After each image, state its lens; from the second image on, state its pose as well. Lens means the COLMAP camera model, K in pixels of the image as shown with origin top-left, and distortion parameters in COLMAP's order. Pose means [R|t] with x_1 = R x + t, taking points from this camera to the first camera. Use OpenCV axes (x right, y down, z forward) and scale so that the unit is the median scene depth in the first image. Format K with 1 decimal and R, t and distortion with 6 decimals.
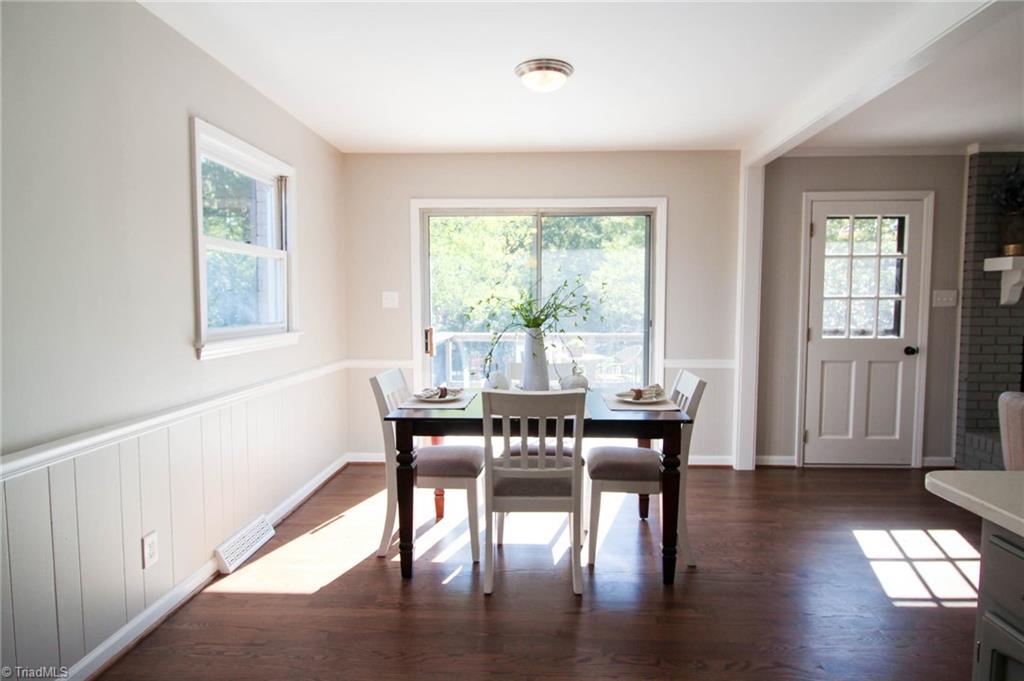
lens RADIAL K [[590.9, 0, 511.5], [0, 590.9, 341.2], [0, 0, 1]] dist [-0.014415, -0.005516]
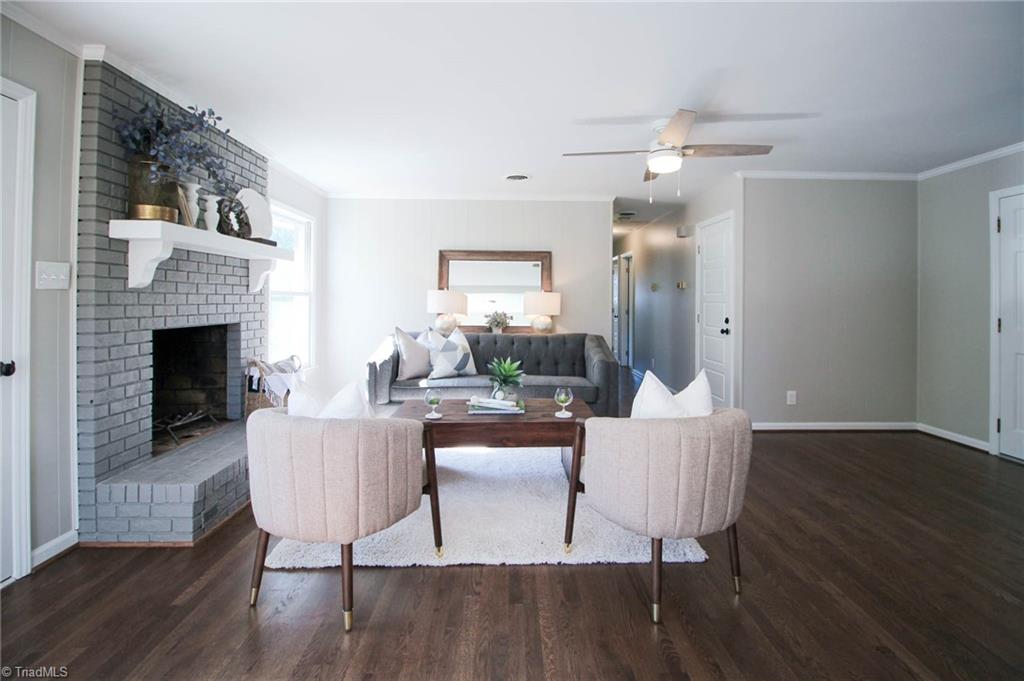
lens RADIAL K [[486.4, 0, 538.1], [0, 486.4, 298.0], [0, 0, 1]] dist [-0.015228, -0.005990]
pose [[-0.105985, 0.008700, 0.994330, 0.199708], [0.062361, 0.998051, -0.002086, -0.017373], [-0.992410, 0.061786, -0.106321, 0.558184]]
